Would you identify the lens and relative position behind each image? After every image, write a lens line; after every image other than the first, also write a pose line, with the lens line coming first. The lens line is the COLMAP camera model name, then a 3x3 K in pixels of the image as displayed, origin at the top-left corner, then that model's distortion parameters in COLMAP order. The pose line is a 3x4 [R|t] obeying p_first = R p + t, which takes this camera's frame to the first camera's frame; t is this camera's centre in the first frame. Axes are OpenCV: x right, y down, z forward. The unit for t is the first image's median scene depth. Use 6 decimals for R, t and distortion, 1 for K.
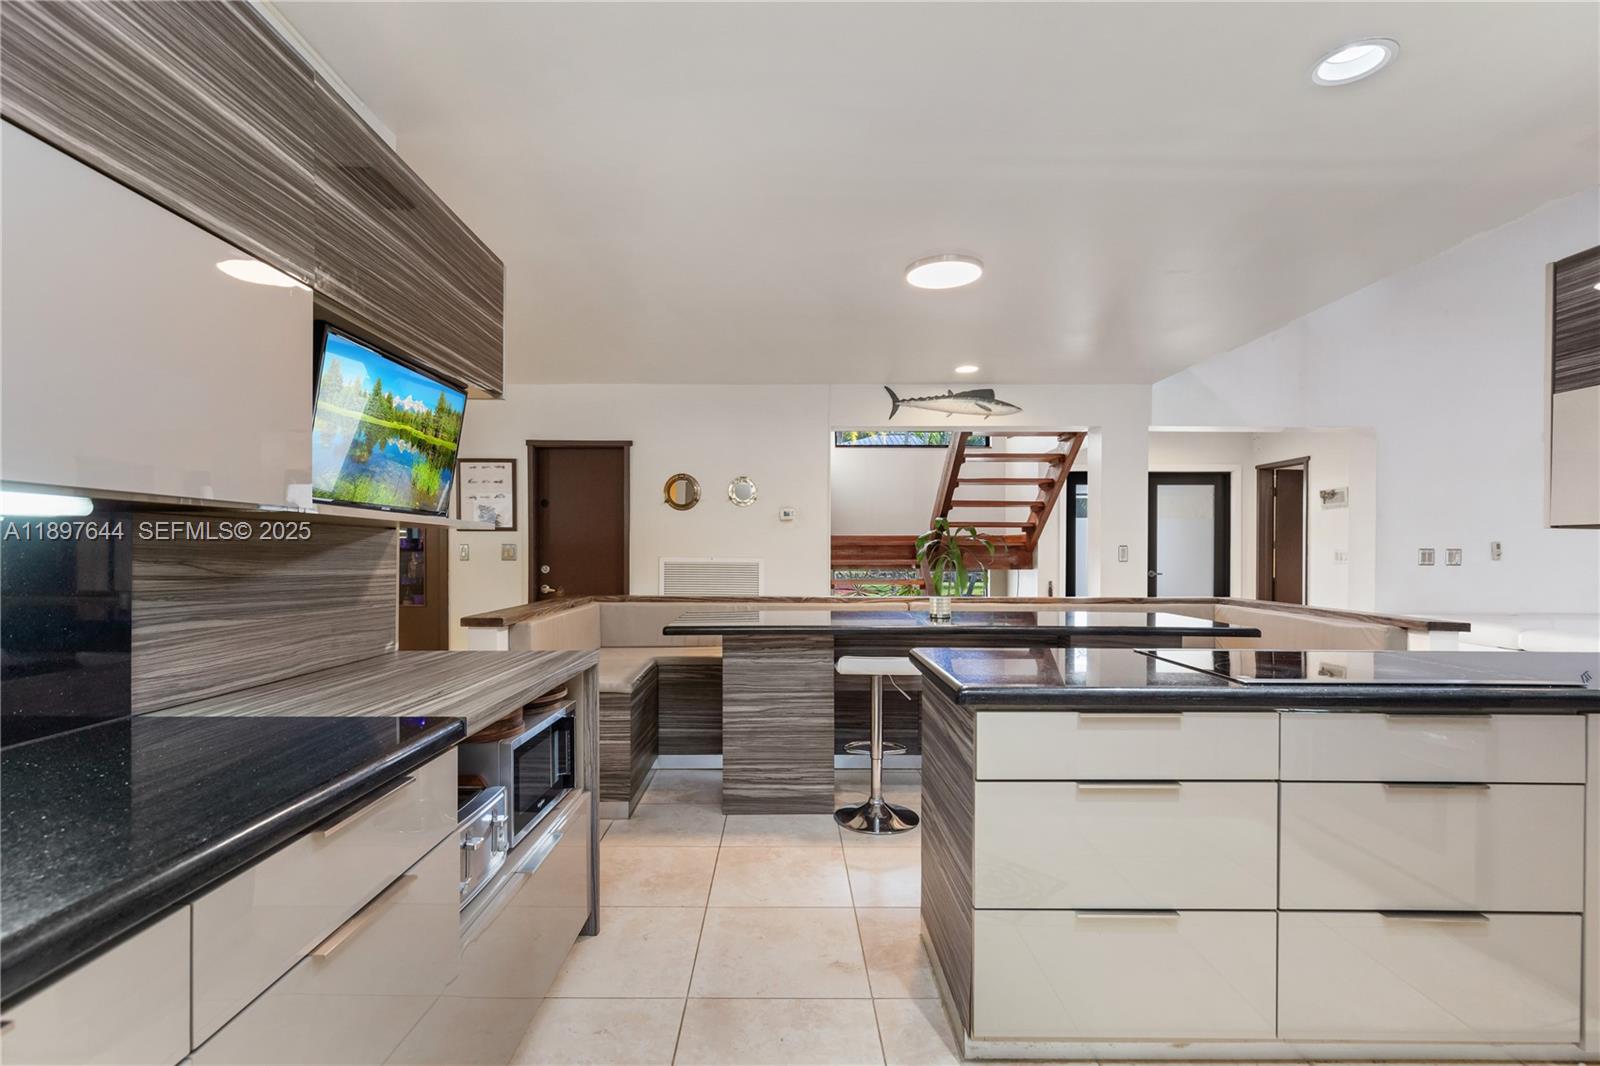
lens RADIAL K [[738.0, 0, 800.2], [0, 738.0, 543.2], [0, 0, 1]] dist [0.008615, -0.000573]
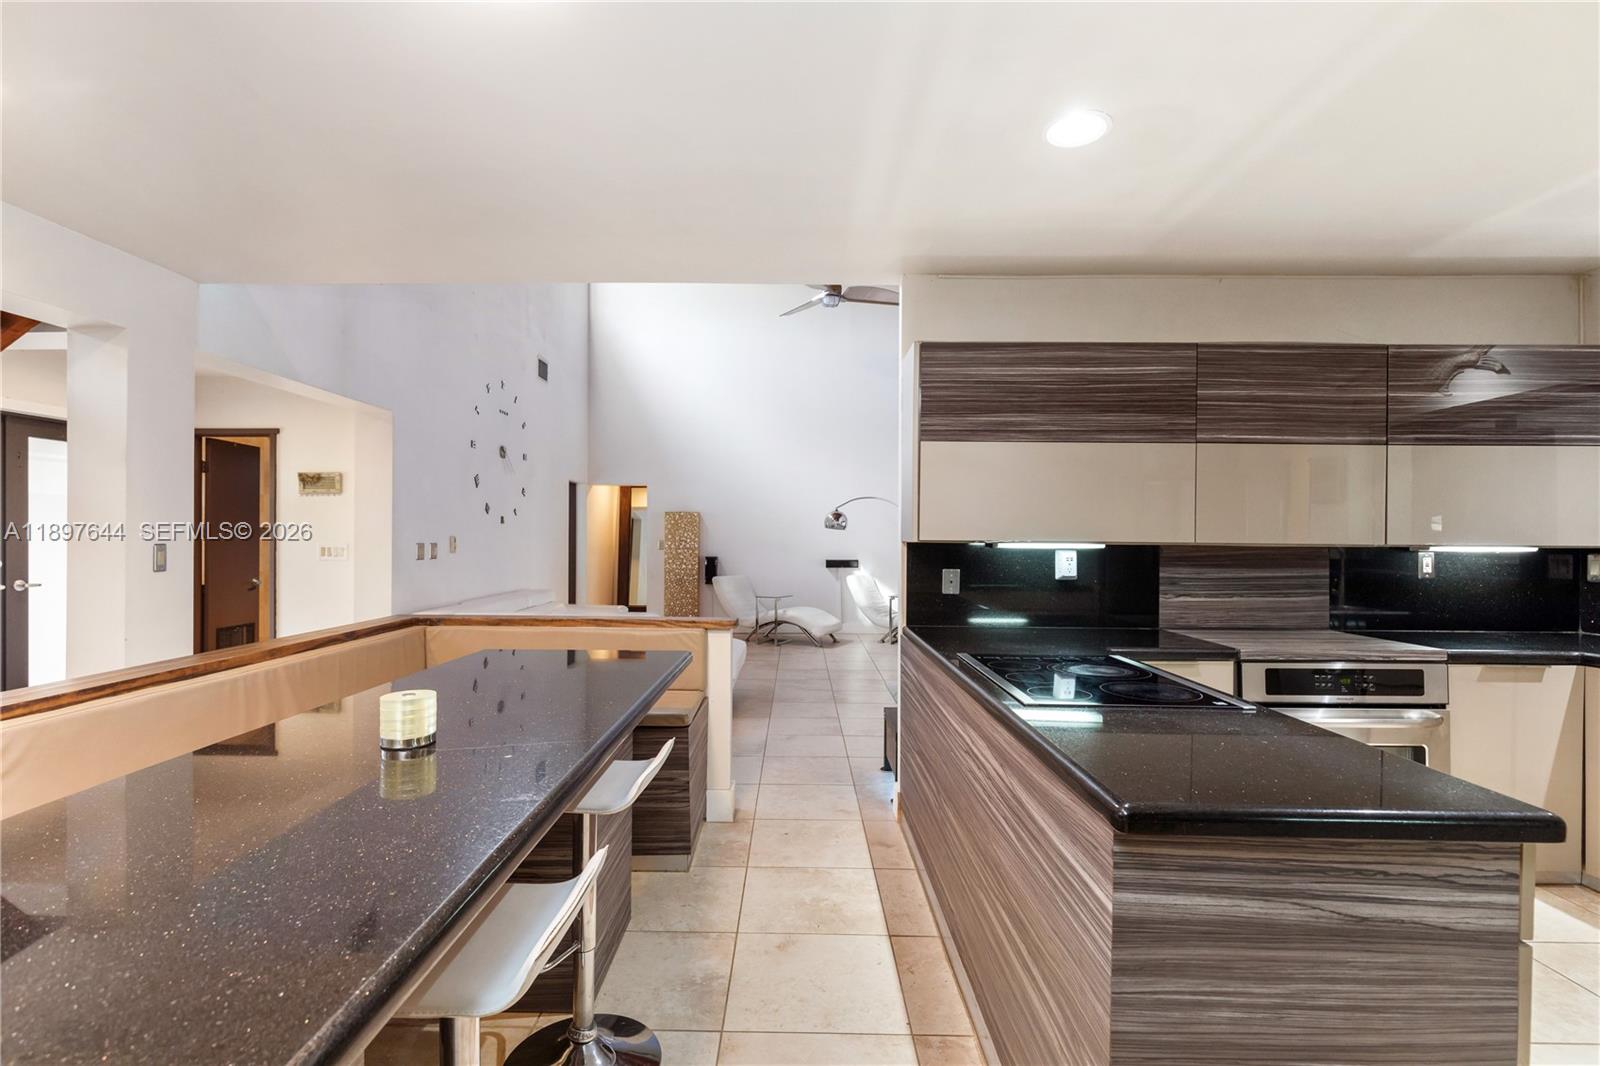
lens RADIAL K [[758.1, 0, 783.4], [0, 758.1, 539.5], [0, 0, 1]] dist [-0.001558, 0.000271]
pose [[0.015561, -0.005182, 0.999865, -0.131717], [-0.016611, 0.999847, 0.005440, -0.010791], [-0.999741, -0.016694, 0.015472, 0.459909]]
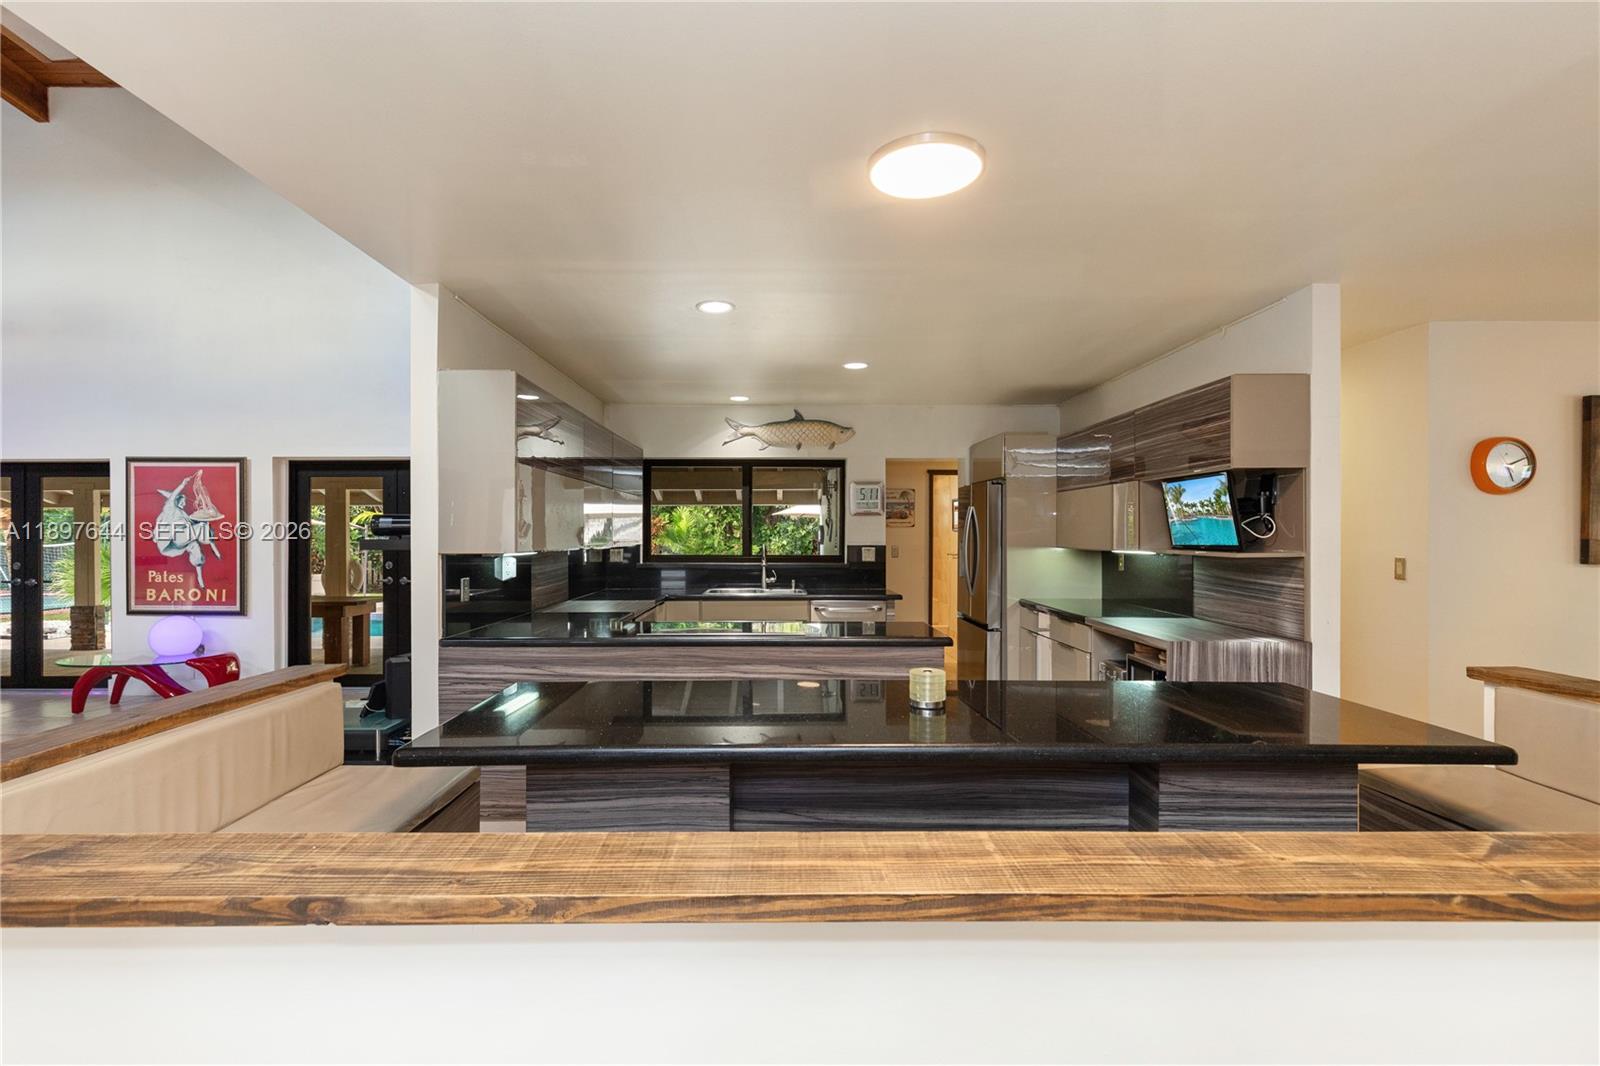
lens RADIAL K [[738.0, 0, 785.3], [0, 738.0, 537.7], [0, 0, 1]] dist [0.008615, -0.000573]
pose [[-0.999976, -0.003537, -0.005991, 0.183870], [-0.003515, 0.999987, -0.003792, -0.018612], [0.006005, -0.003771, -0.999975, 0.933634]]
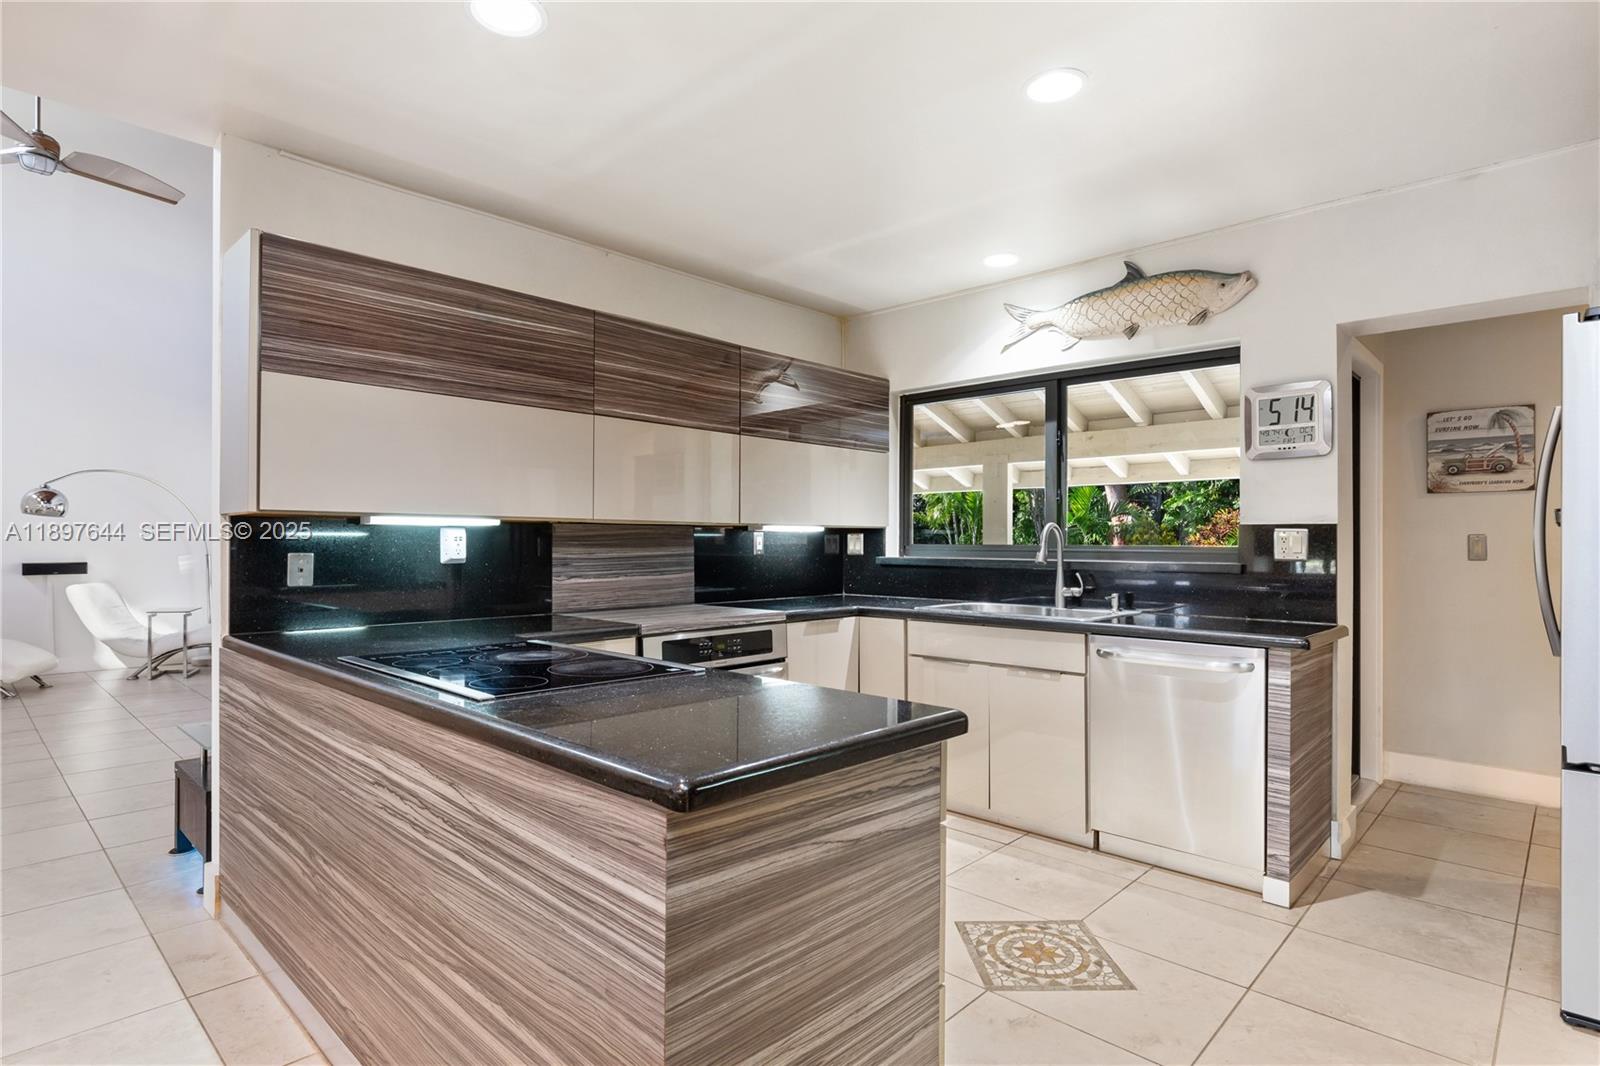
lens RADIAL K [[828.9, 0, 793.4], [0, 828.9, 539.0], [0, 0, 1]] dist [0.001820, -0.001271]
pose [[-0.722359, -0.001620, 0.691516, -0.078498], [-0.011283, 0.999892, -0.009444, 0.006002], [-0.691426, -0.014625, -0.722299, 0.486182]]
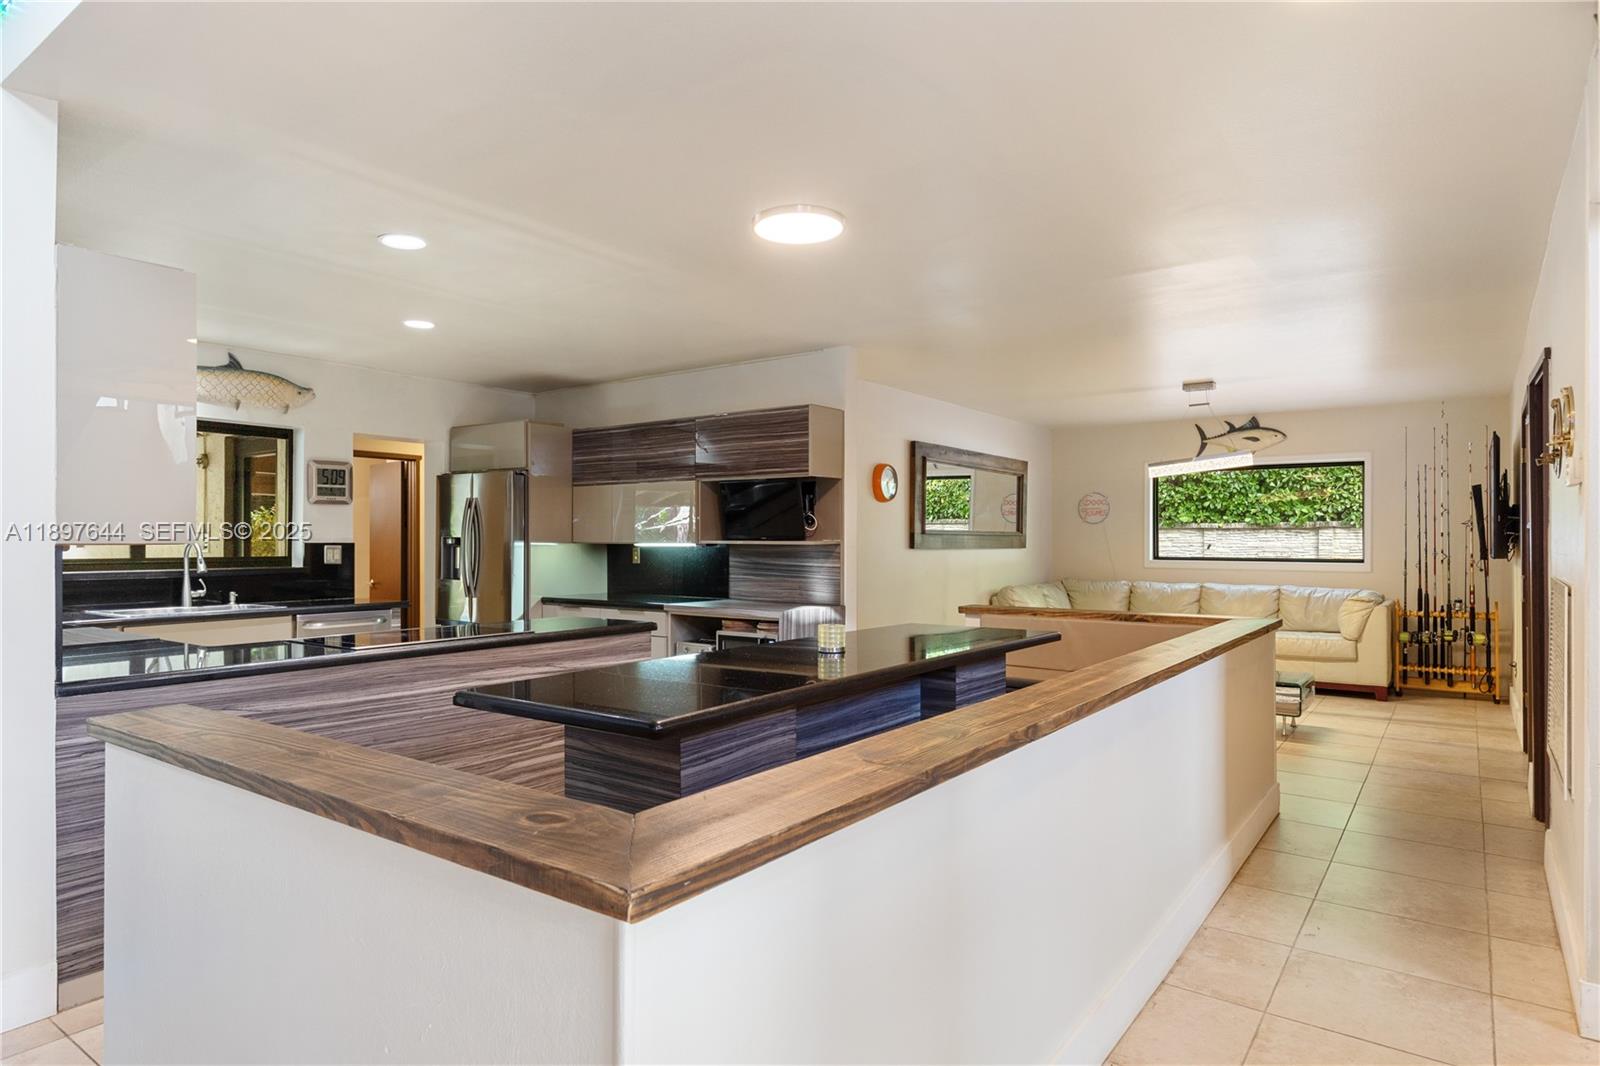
lens RADIAL K [[921.9, 0, 788.1], [0, 921.9, 535.9], [0, 0, 1]] dist [0.017130, -0.002038]
pose [[-0.594892, -0.005914, -0.803784, 0.583505], [0.006086, 0.999911, -0.011861, -0.004638], [0.803783, -0.011948, -0.594803, 0.898653]]
